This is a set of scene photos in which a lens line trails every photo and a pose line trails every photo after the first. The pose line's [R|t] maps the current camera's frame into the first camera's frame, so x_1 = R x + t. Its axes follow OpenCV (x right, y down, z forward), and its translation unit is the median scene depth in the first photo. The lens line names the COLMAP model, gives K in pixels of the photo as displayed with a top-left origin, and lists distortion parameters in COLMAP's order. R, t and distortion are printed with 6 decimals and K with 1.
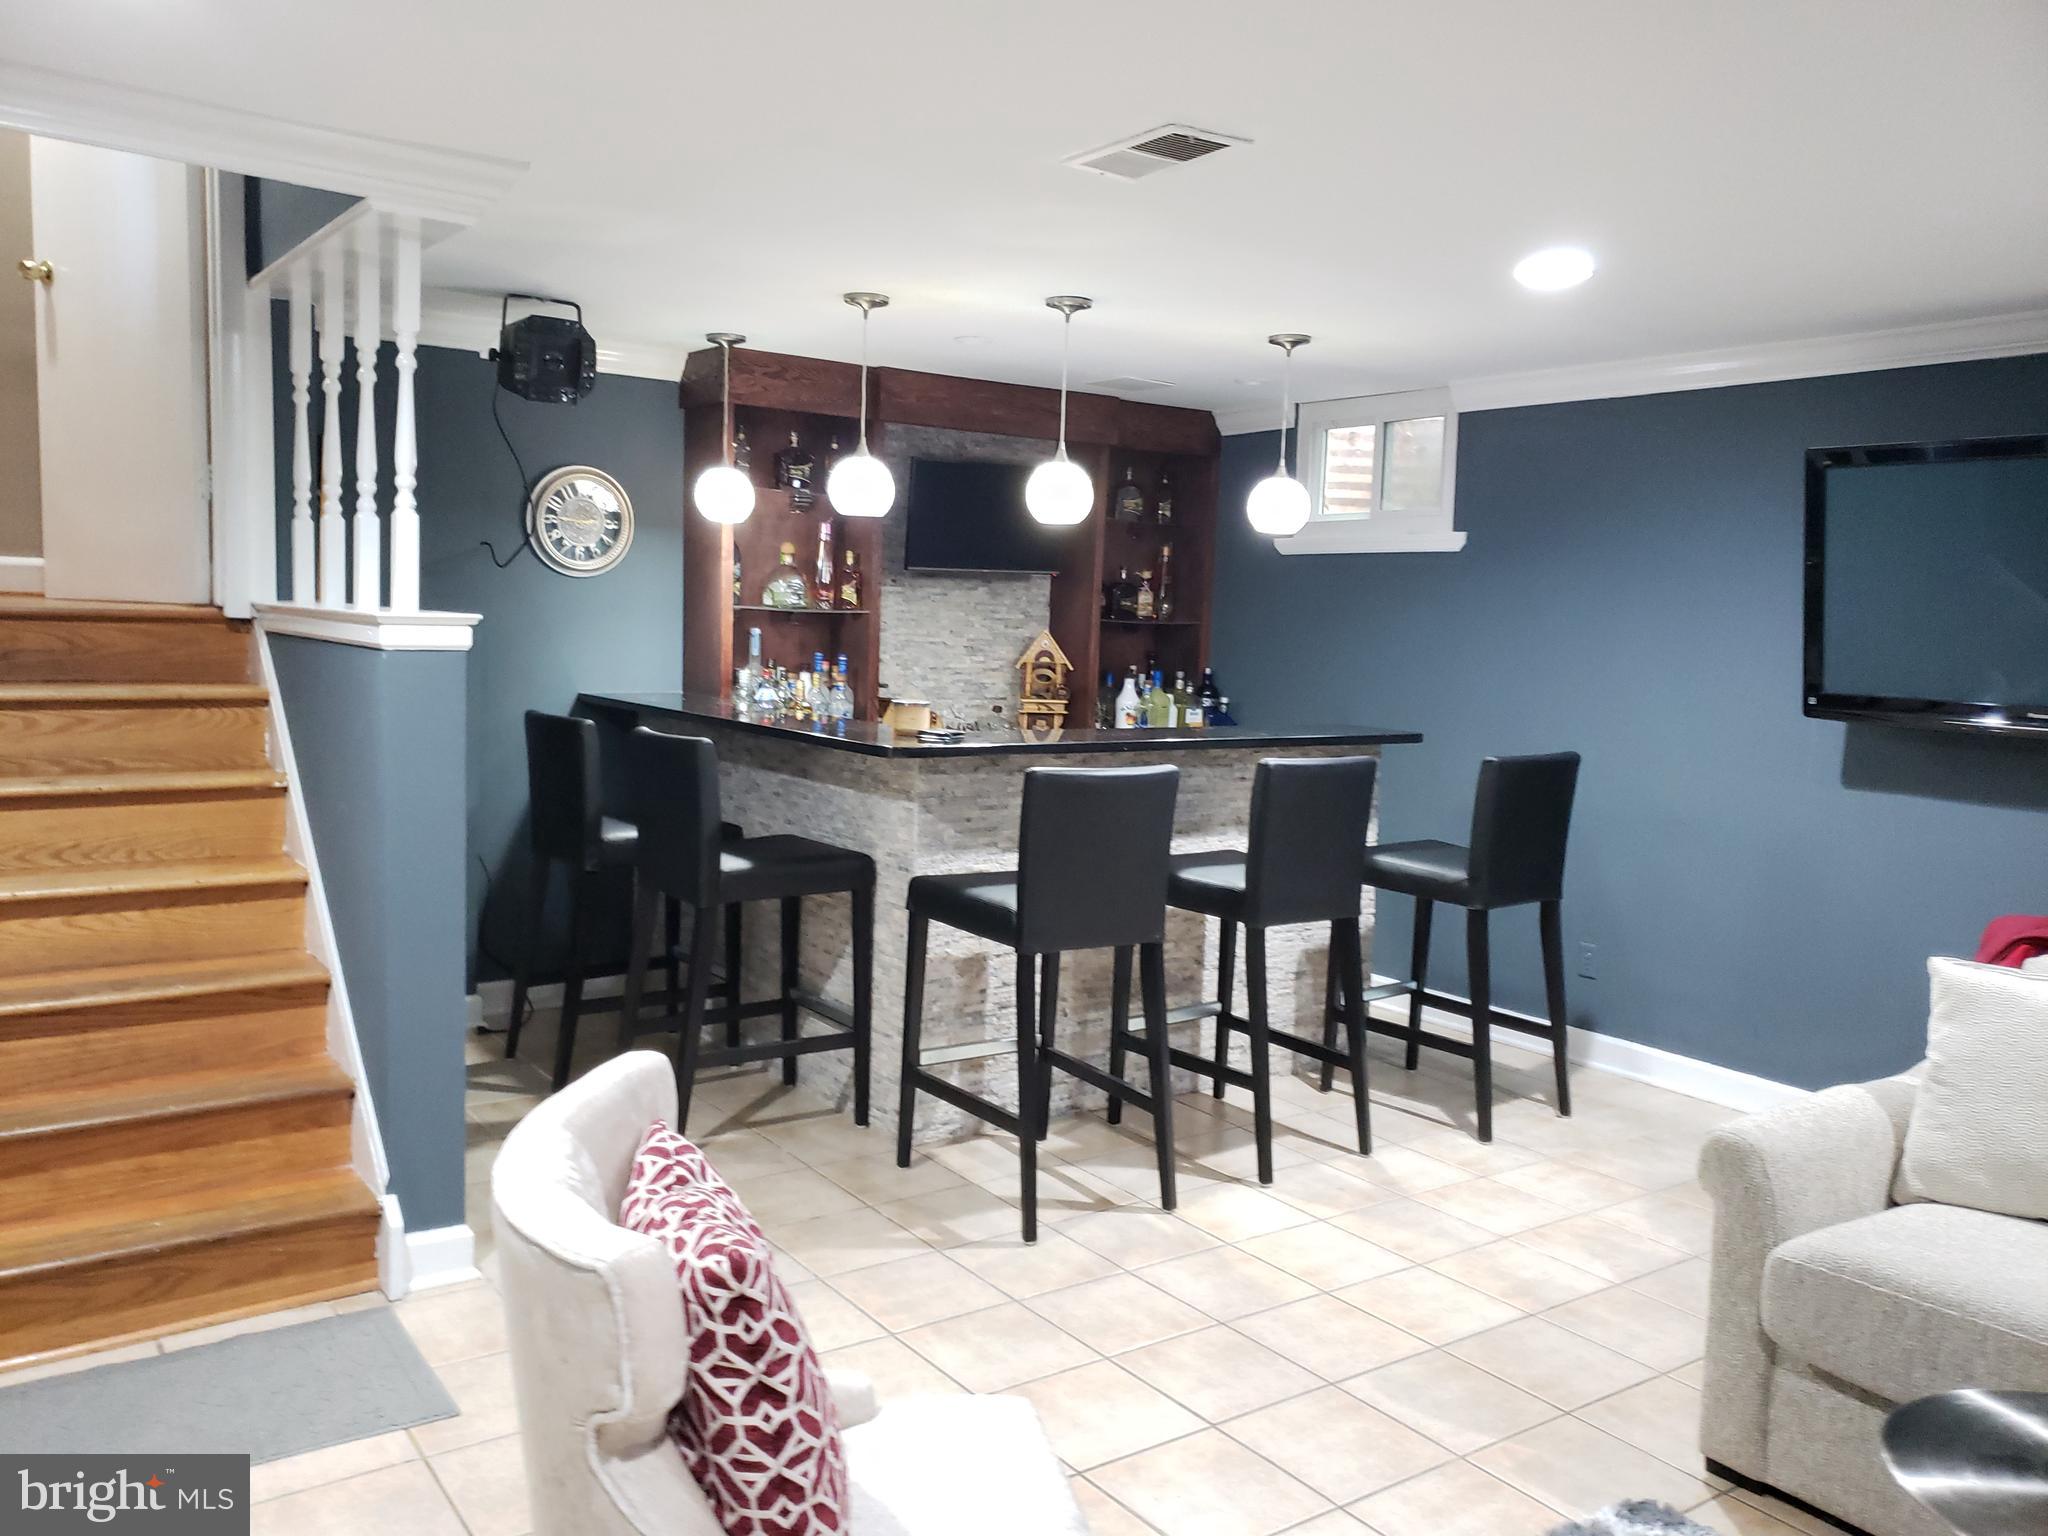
lens RADIAL K [[1632.4, 0, 1026.4], [0, 1632.4, 756.7], [0, 0, 1]] dist [0.038006, -0.027320]
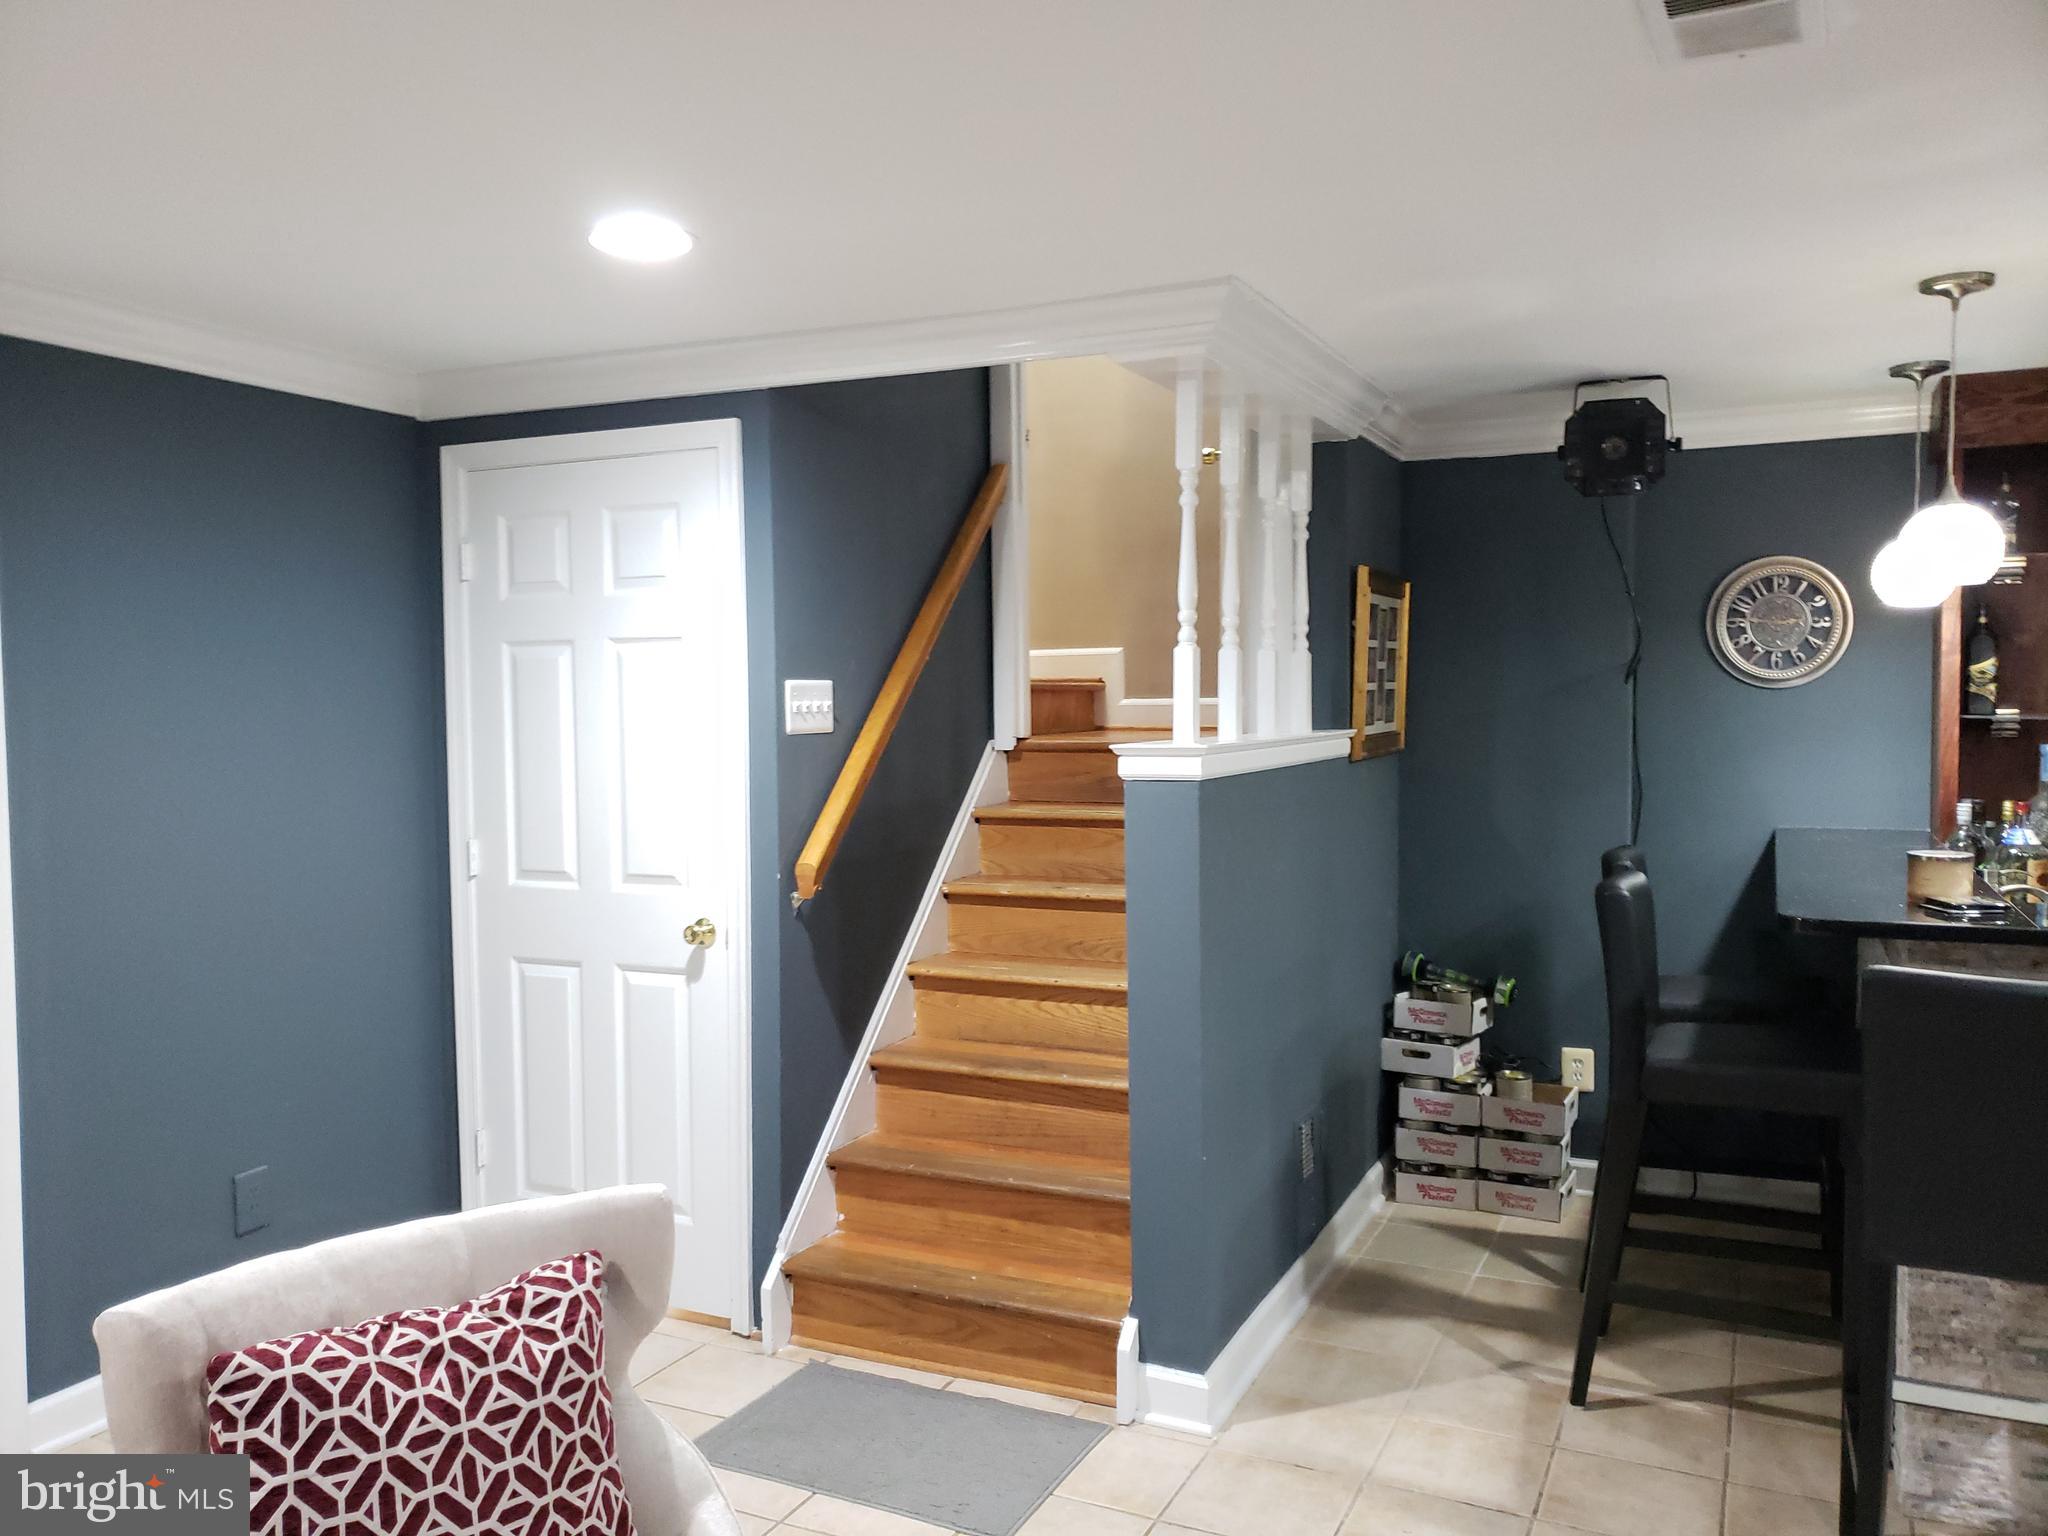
lens RADIAL K [[1632.4, 0, 1028.1], [0, 1632.4, 774.5], [0, 0, 1]] dist [0.038006, -0.027320]
pose [[0.471732, 0.008637, -0.881699, 0.389453], [-0.057566, 0.998120, -0.021022, -0.035515], [0.879861, 0.060672, 0.471343, 0.371241]]
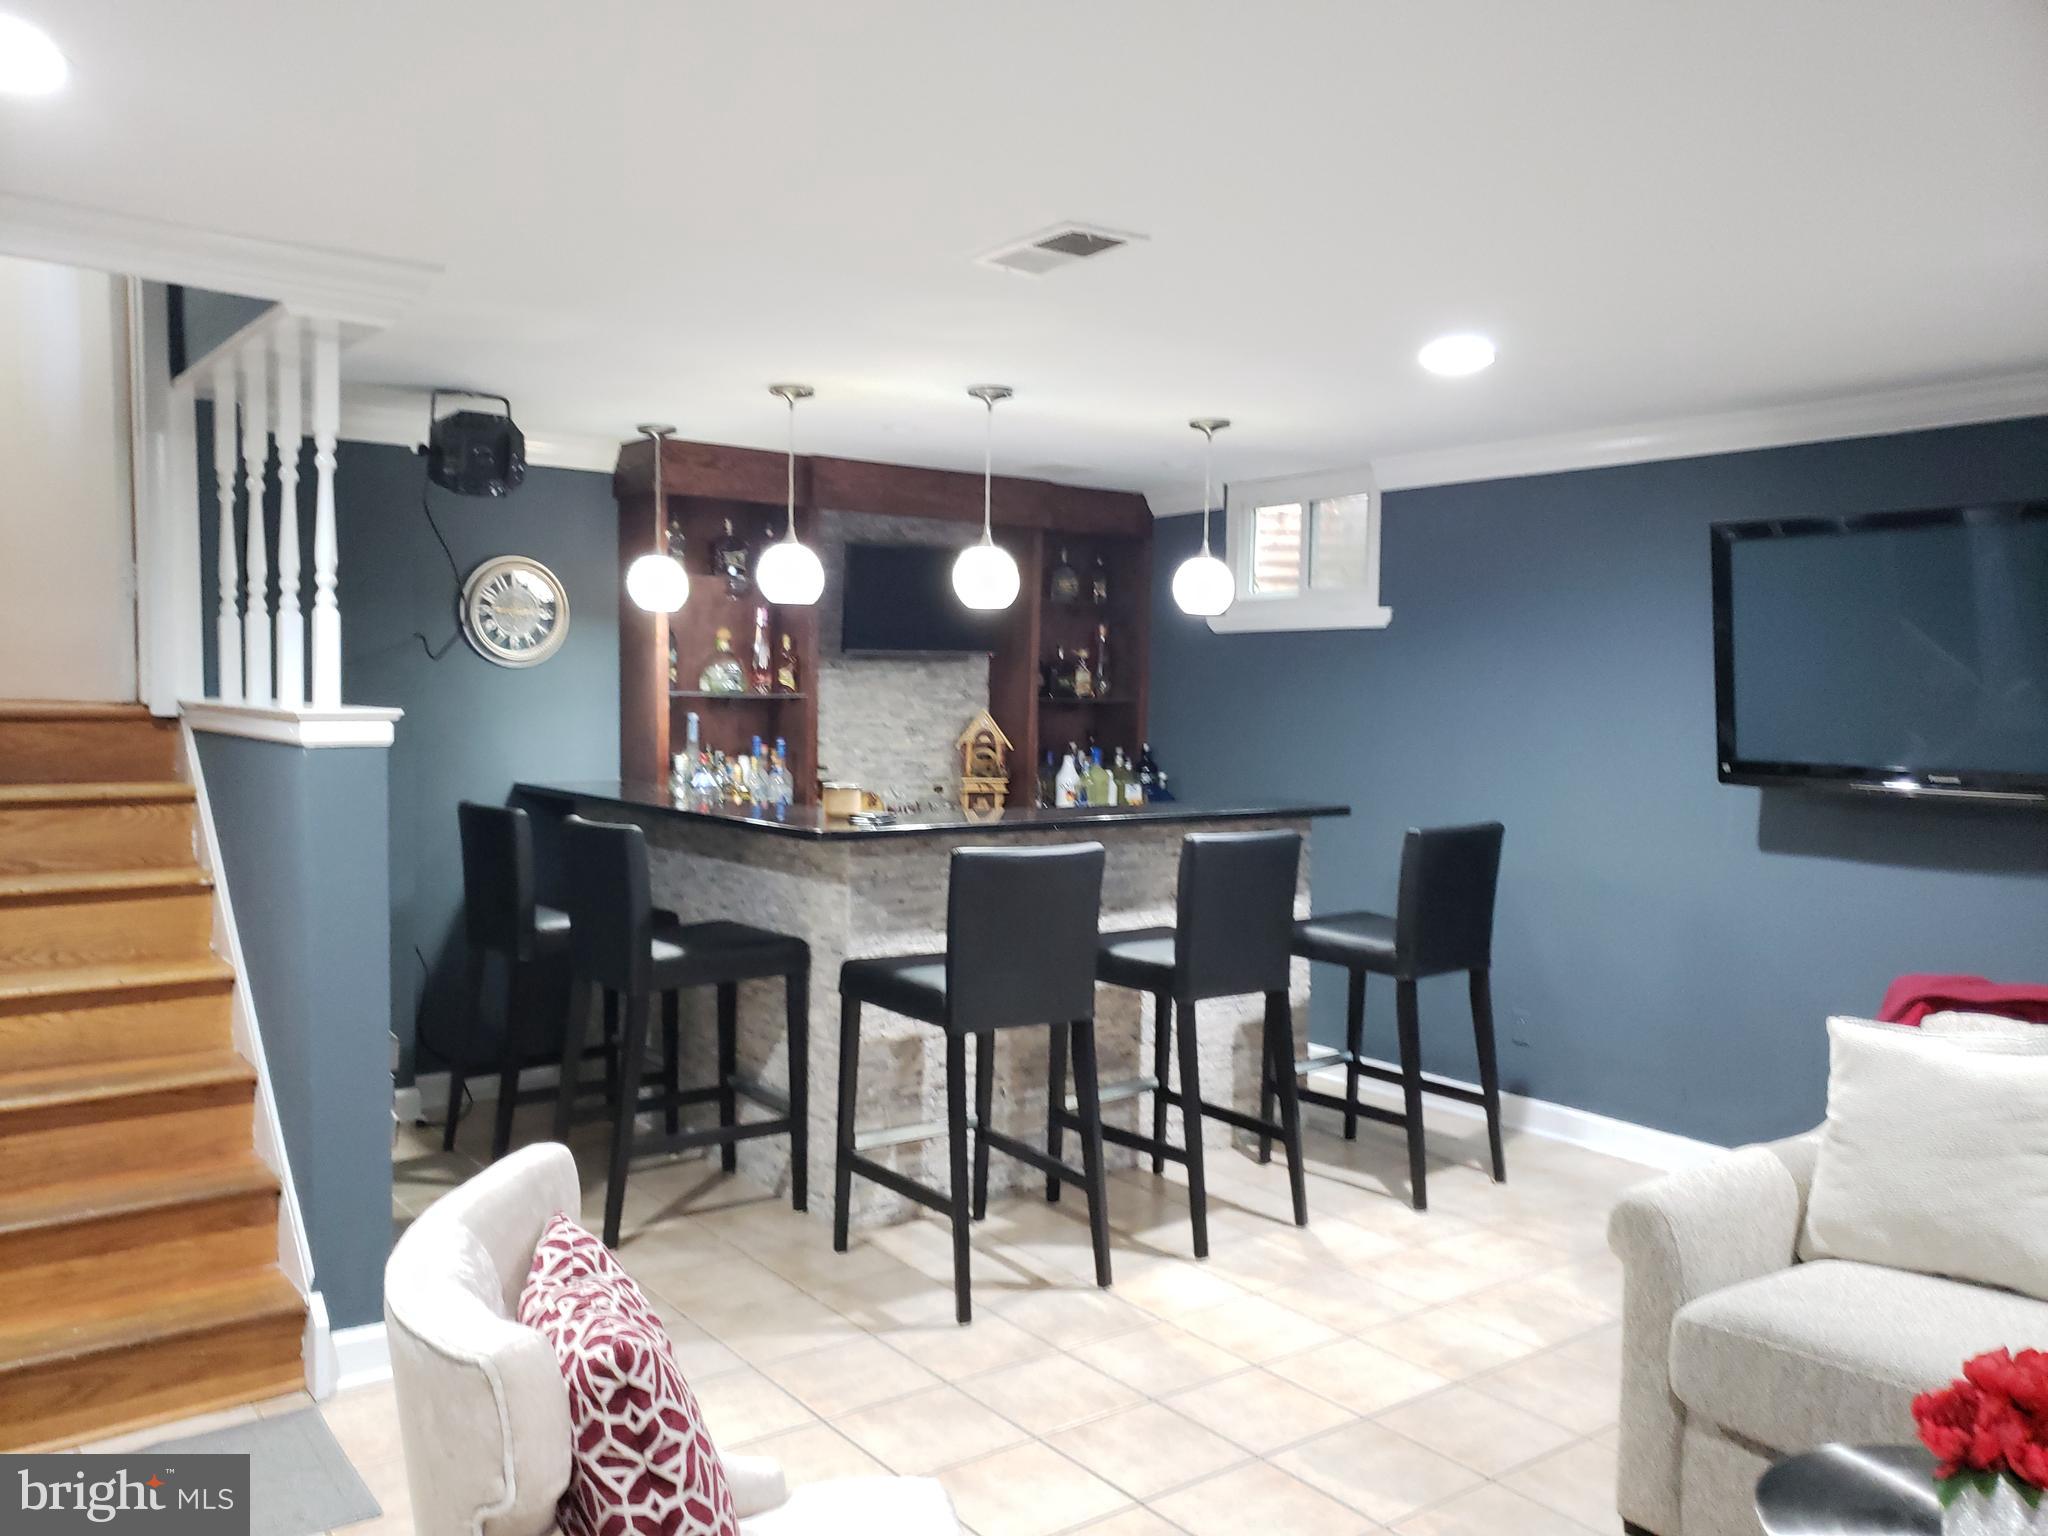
lens RADIAL K [[1632.4, 0, 1024.4], [0, 1632.4, 782.0], [0, 0, 1]] dist [0.038006, -0.027320]
pose [[0.999539, -0.019567, 0.023228, 0.020112], [0.020277, 0.999322, -0.030742, -0.002791], [-0.022611, 0.031199, 0.999257, -0.011459]]
